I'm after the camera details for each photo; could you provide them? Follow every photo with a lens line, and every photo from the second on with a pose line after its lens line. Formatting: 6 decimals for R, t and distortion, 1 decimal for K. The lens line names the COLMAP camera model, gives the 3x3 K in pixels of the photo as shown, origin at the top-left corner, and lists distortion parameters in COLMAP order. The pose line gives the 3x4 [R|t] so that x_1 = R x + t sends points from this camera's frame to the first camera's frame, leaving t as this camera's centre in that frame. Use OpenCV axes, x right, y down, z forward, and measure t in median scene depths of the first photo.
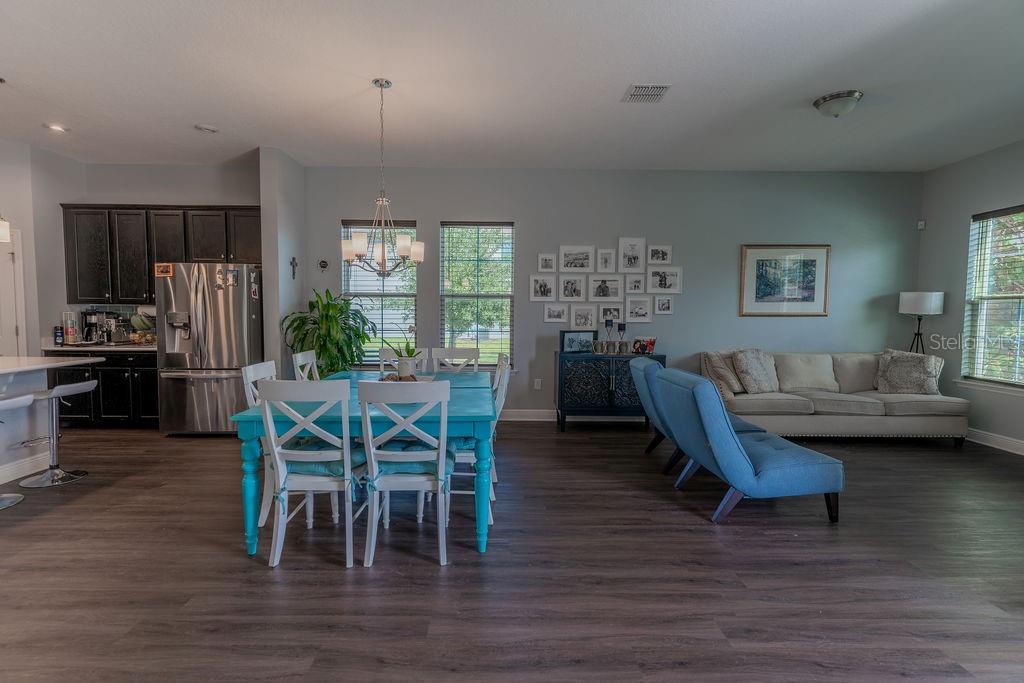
lens RADIAL K [[478.1, 0, 509.6], [0, 478.1, 341.2], [0, 0, 1]] dist [0.001578, -0.000885]
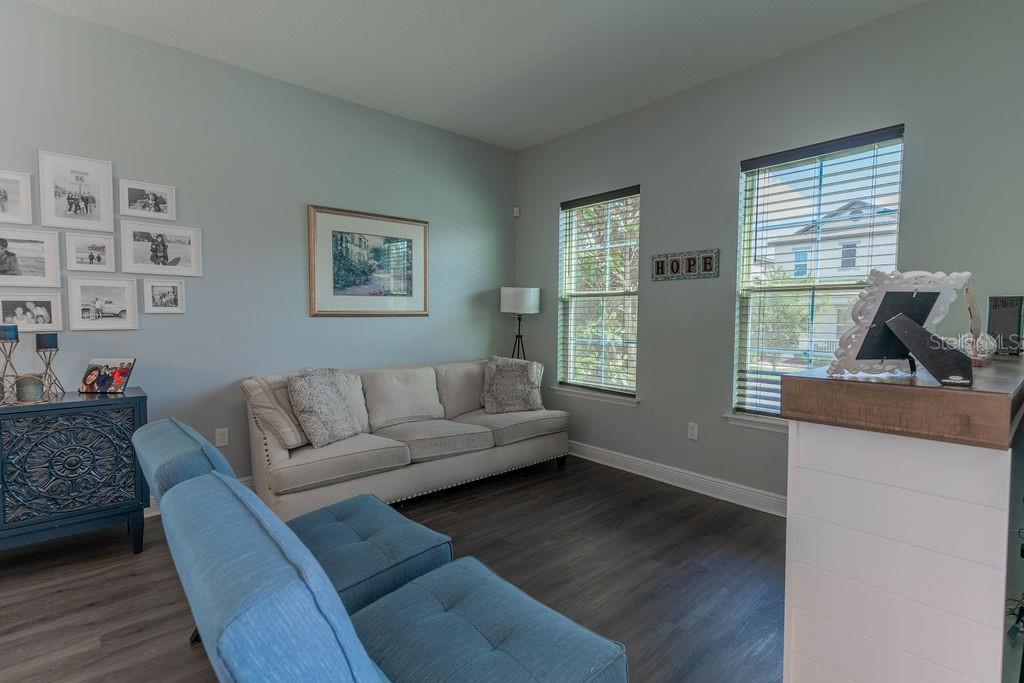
lens RADIAL K [[487.1, 0, 509.1], [0, 487.1, 339.9], [0, 0, 1]] dist [-0.000247, -0.000840]
pose [[0.756178, -0.036292, 0.653359, 0.281423], [0.037720, 0.999218, 0.011848, -0.020292], [-0.653278, 0.015686, 0.756955, 0.366896]]
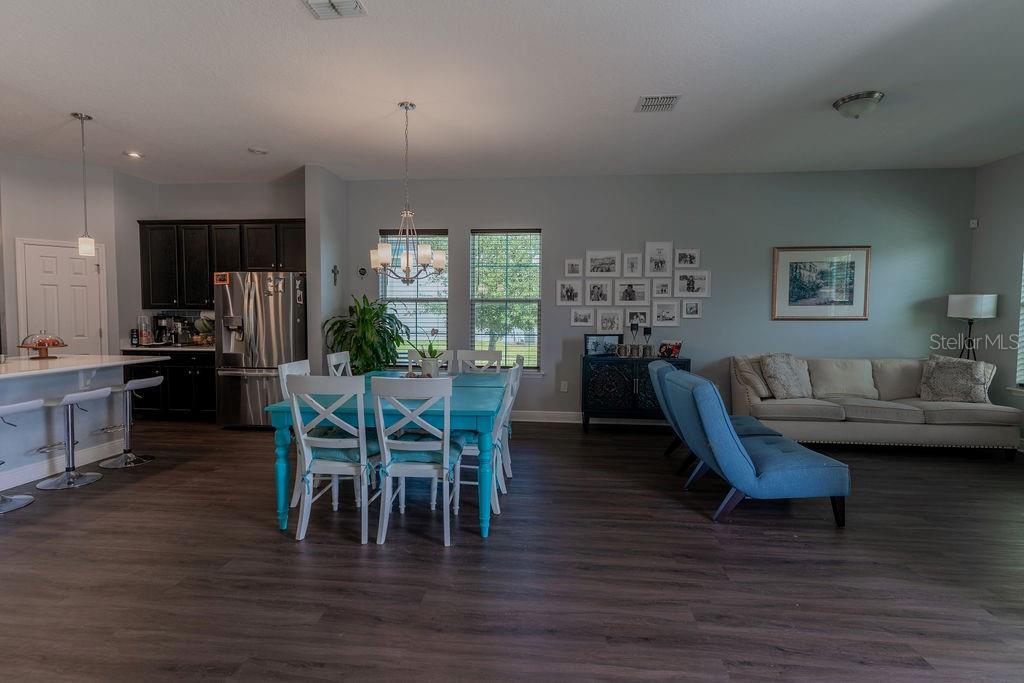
lens RADIAL K [[483.1, 0, 510.5], [0, 483.1, 341.6], [0, 0, 1]] dist [0.001515, -0.000584]
pose [[0.994832, 0.004606, -0.101429, 0.054253], [-0.005476, 0.999951, -0.008299, 0.003330], [0.101386, 0.008812, 0.994808, -0.043139]]
